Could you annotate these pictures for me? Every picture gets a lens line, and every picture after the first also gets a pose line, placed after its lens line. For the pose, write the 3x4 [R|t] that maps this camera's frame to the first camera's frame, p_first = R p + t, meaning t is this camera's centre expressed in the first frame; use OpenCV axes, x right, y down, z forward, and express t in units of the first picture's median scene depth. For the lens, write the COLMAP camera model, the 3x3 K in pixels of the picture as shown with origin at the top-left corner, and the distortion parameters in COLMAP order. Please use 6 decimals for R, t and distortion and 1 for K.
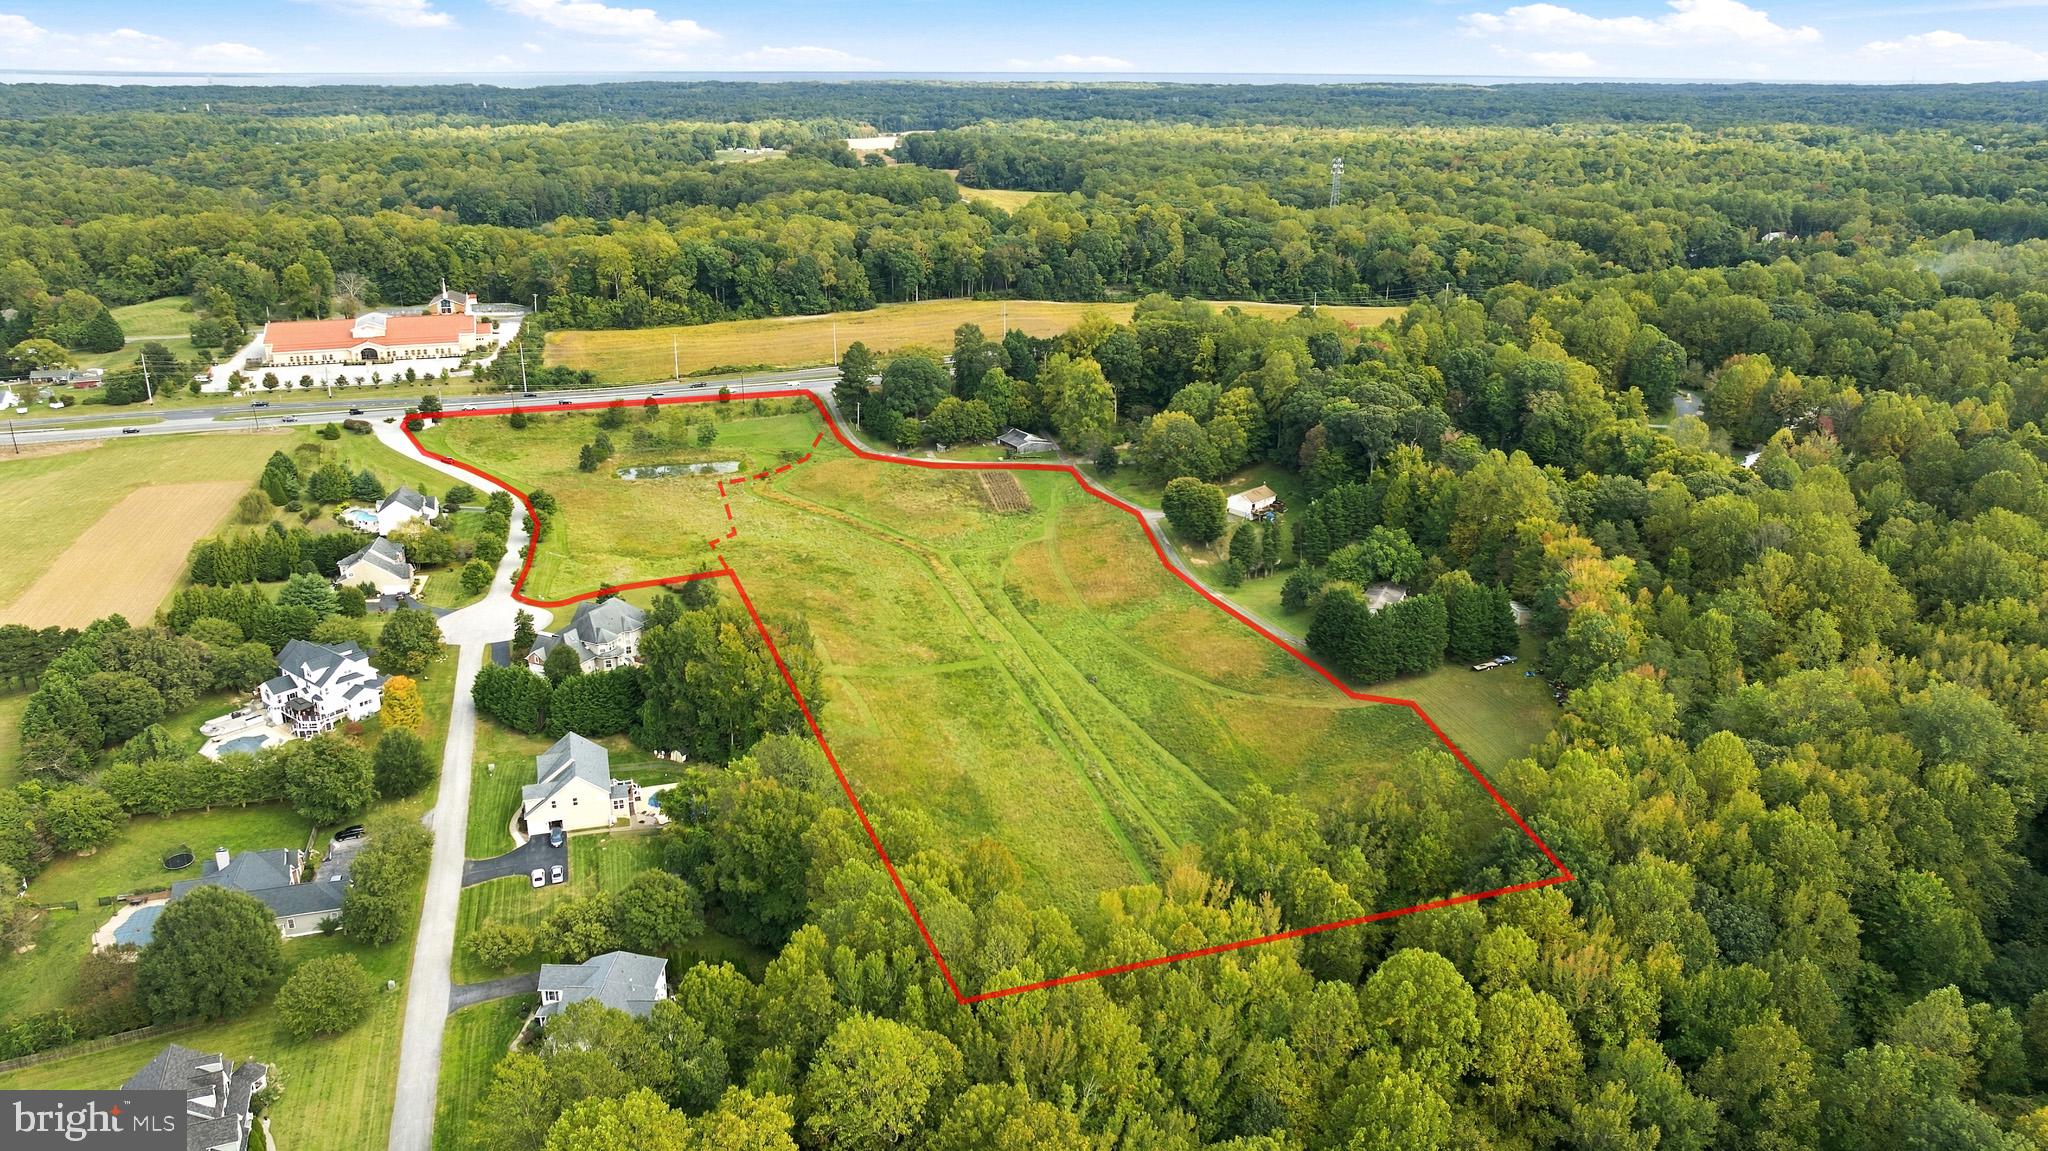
lens RADIAL K [[1449.4, 0, 1024.0], [0, 1449.4, 575.5], [0, 0, 1]] dist [-0.014520, -0.000568]
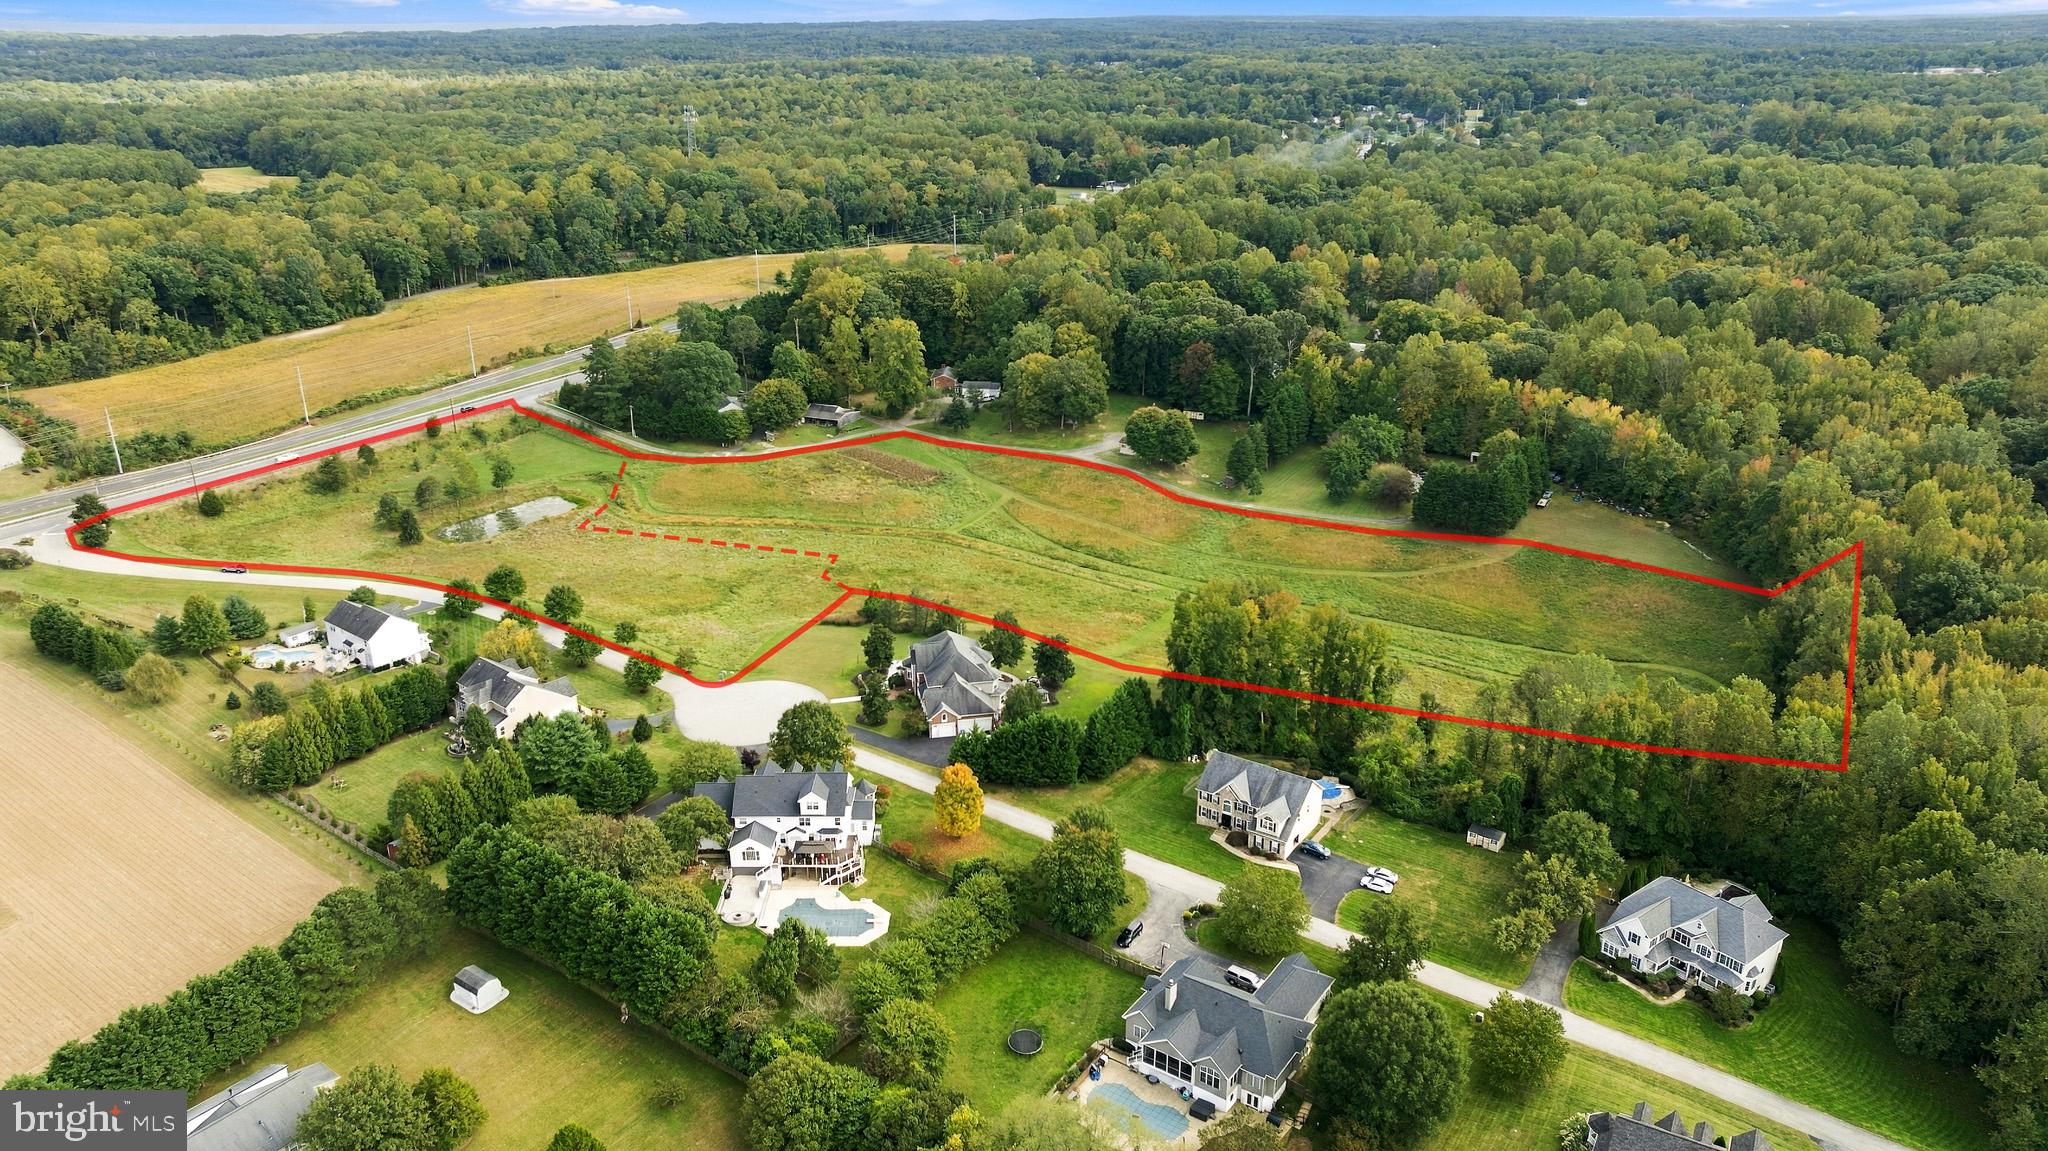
lens RADIAL K [[1449.4, 0, 1024.0], [0, 1449.4, 575.5], [0, 0, 1]] dist [-0.014520, -0.000568]
pose [[0.796254, -0.231426, 0.558947, -0.334352], [0.212953, 0.972025, 0.099091, -0.042846], [-0.566243, 0.040128, 0.823261, 0.120768]]
